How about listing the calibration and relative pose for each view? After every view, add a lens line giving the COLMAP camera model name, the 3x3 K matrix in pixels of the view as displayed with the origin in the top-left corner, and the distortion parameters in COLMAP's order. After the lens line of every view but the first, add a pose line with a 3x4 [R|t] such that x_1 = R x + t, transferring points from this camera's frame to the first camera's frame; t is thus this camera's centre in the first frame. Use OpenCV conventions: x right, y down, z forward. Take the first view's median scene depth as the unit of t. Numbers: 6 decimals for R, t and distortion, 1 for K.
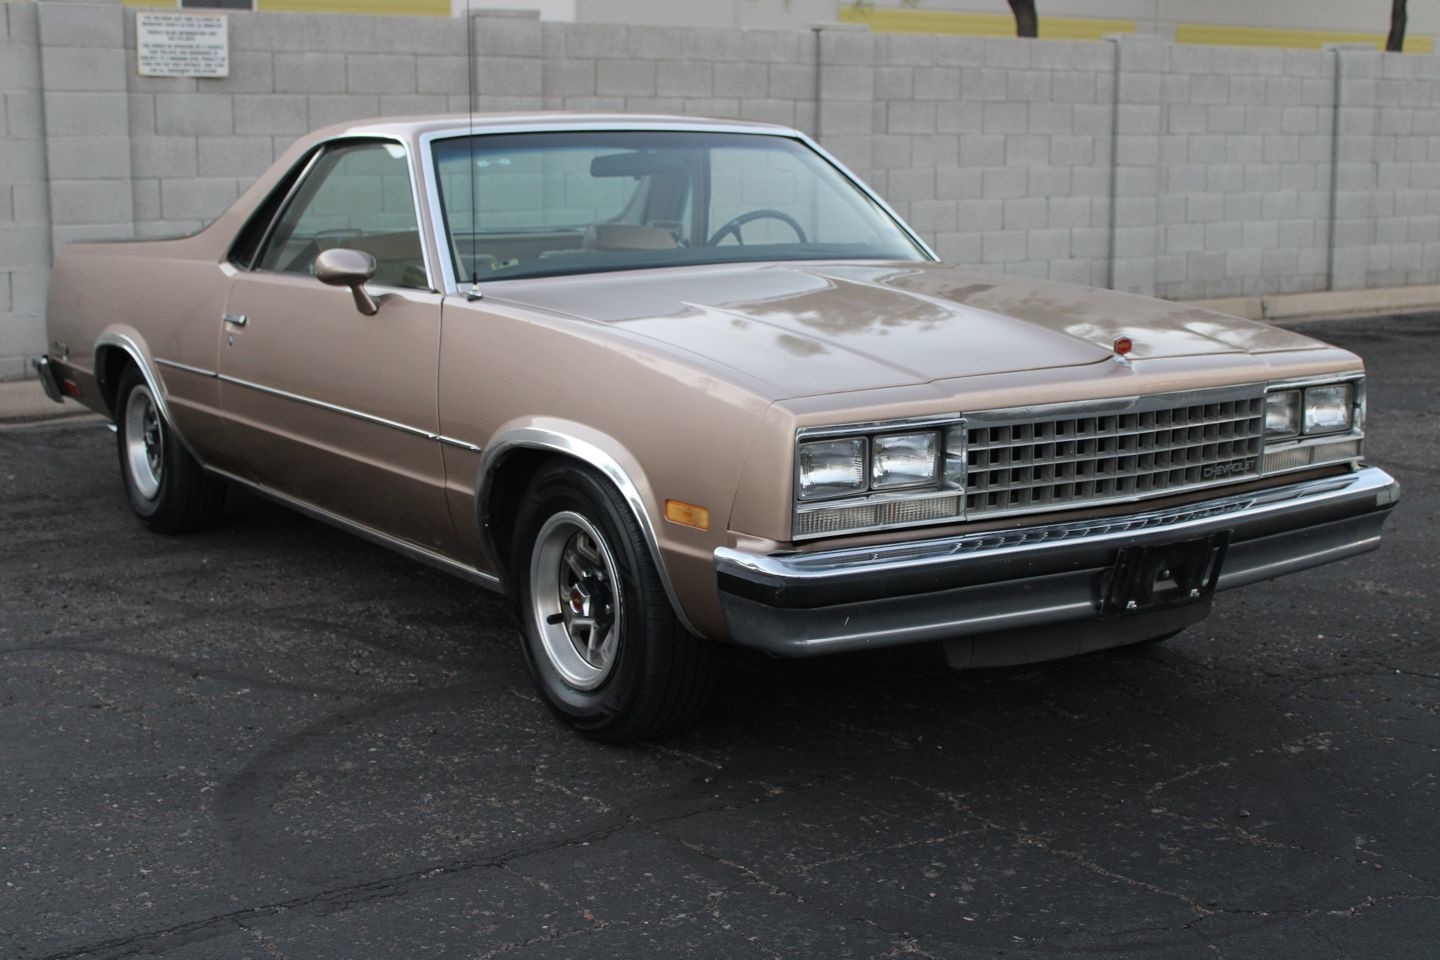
lens RADIAL K [[1984.2, 0, 720.0], [0, 1984.2, 480.0], [0, 0, 1]] dist [-0.071761, 0.184396]
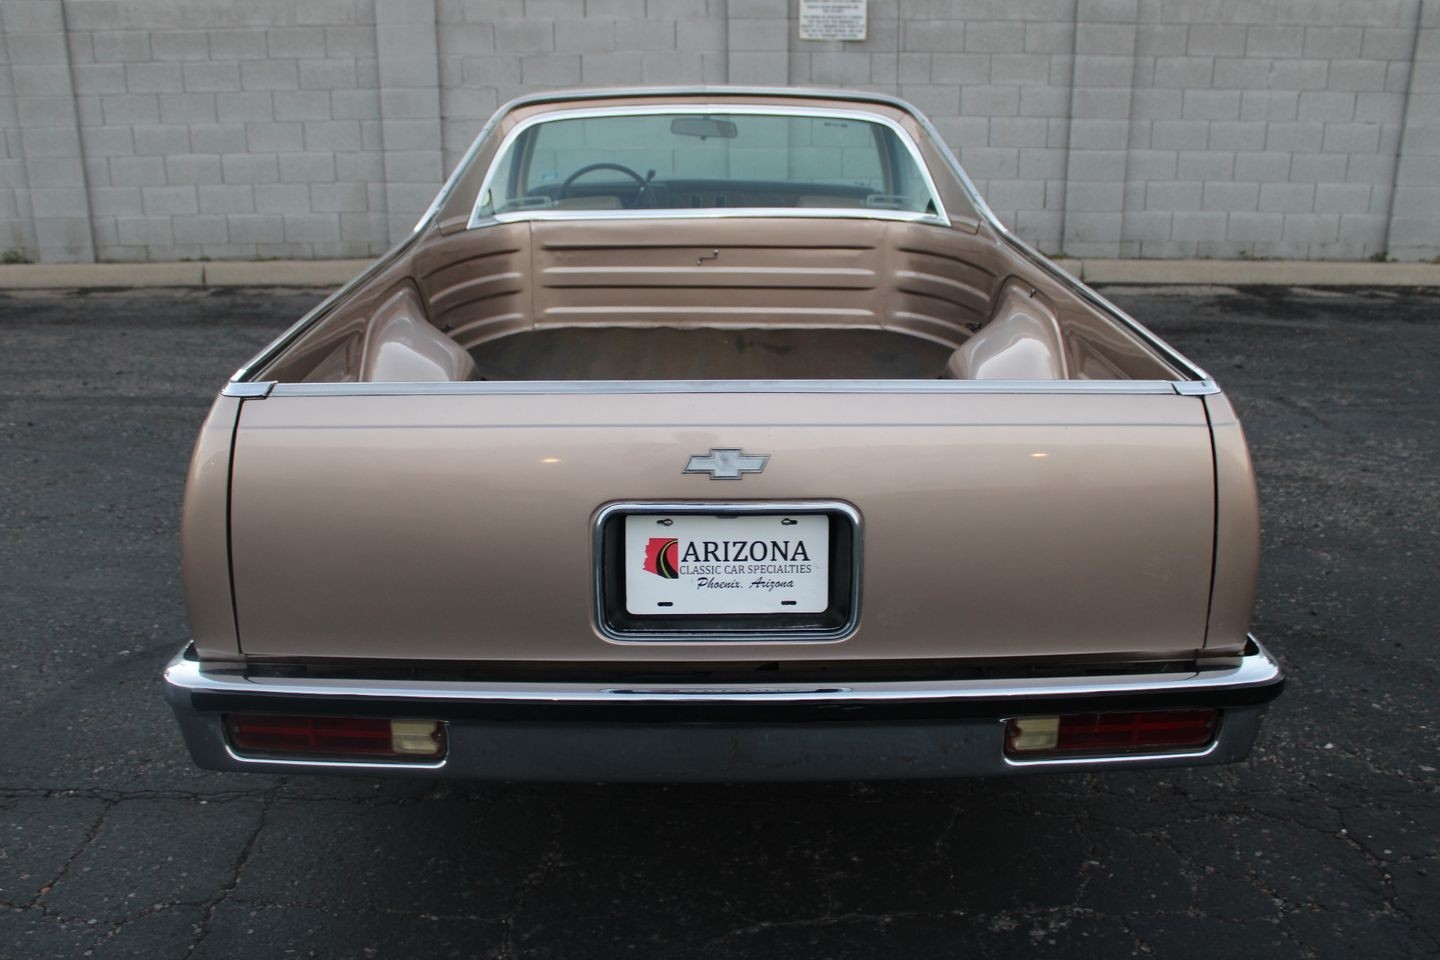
lens RADIAL K [[1290.9, 0, 720.0], [0, 1290.9, 480.0], [0, 0, 1]] dist [-0.149403, 0.145021]
pose [[0.818501, 0.176782, -0.546630, 0.185426], [-0.096890, 0.980327, 0.171962, -0.050489], [0.566276, -0.087788, 0.819527, 0.215985]]
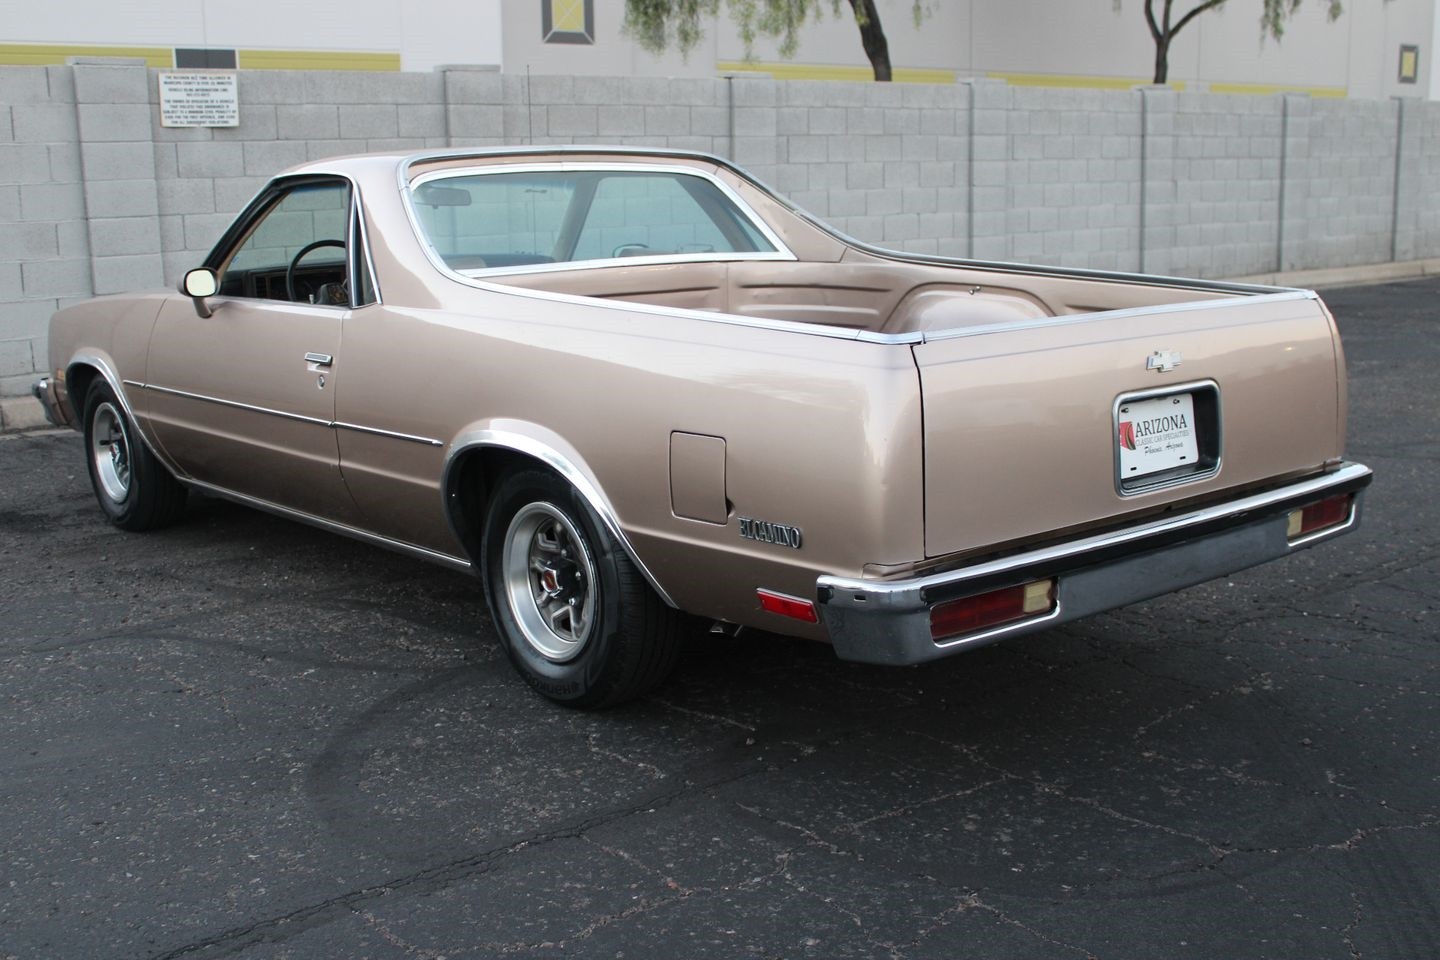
lens RADIAL K [[1595.0, 0, 723.8], [0, 1595.0, 487.6], [0, 0, 1]] dist [-0.116113, 0.160899]
pose [[0.997437, -0.031921, 0.064030, -0.028037], [0.030238, 0.999176, 0.027078, -0.006562], [-0.064842, -0.025072, 0.997581, 0.043127]]
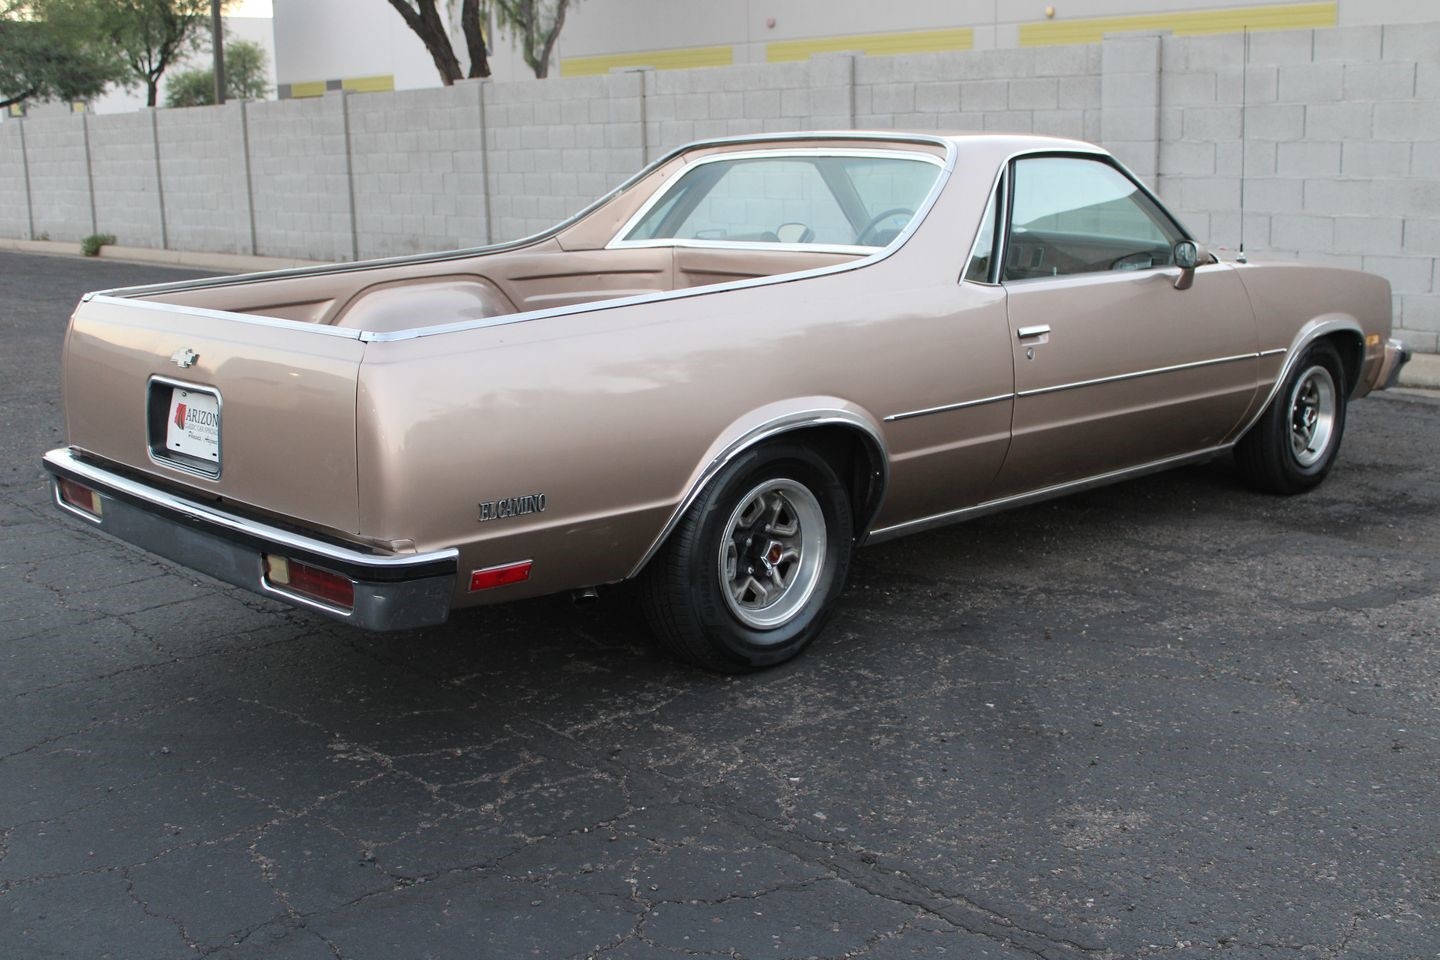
lens RADIAL K [[1595.0, 0, 723.8], [0, 1595.0, 487.6], [0, 0, 1]] dist [-0.116113, 0.160899]
pose [[0.140915, 0.209930, -0.967508, 0.463346], [-0.151853, 0.970279, 0.188415, -0.079904], [0.978306, 0.120369, 0.168606, 0.431204]]
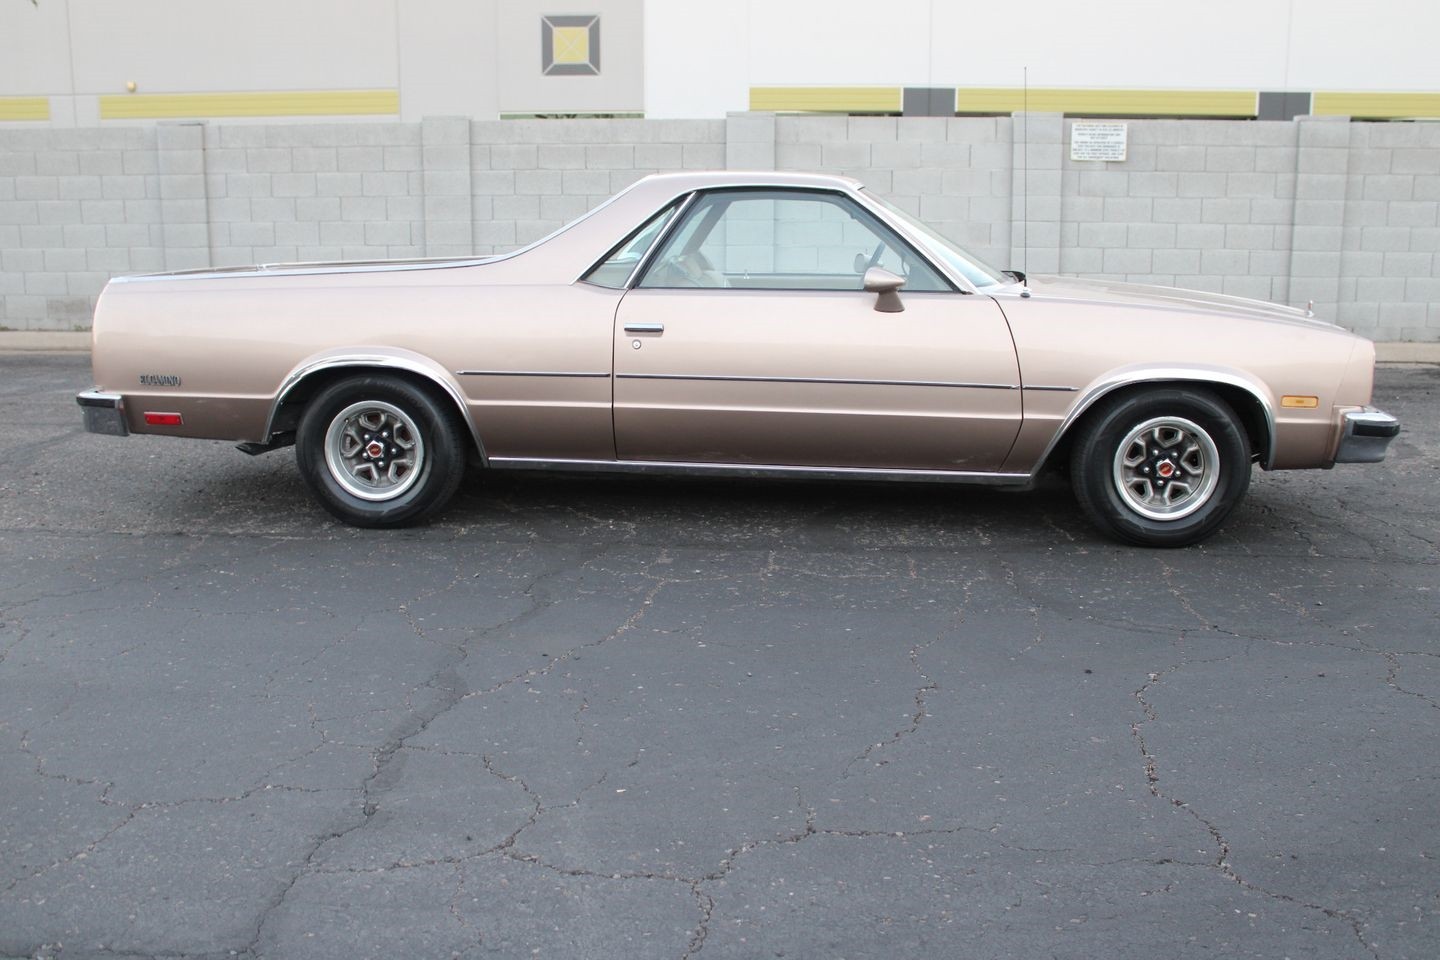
lens RADIAL K [[1373.5, 0, 718.5], [0, 1373.5, 458.9], [0, 0, 1]] dist [-0.144221, 0.159783]
pose [[0.780378, 0.119787, -0.613727, 0.197623], [-0.108739, 0.992522, 0.055454, 0.013850], [0.615780, 0.023461, 0.787569, -0.075885]]
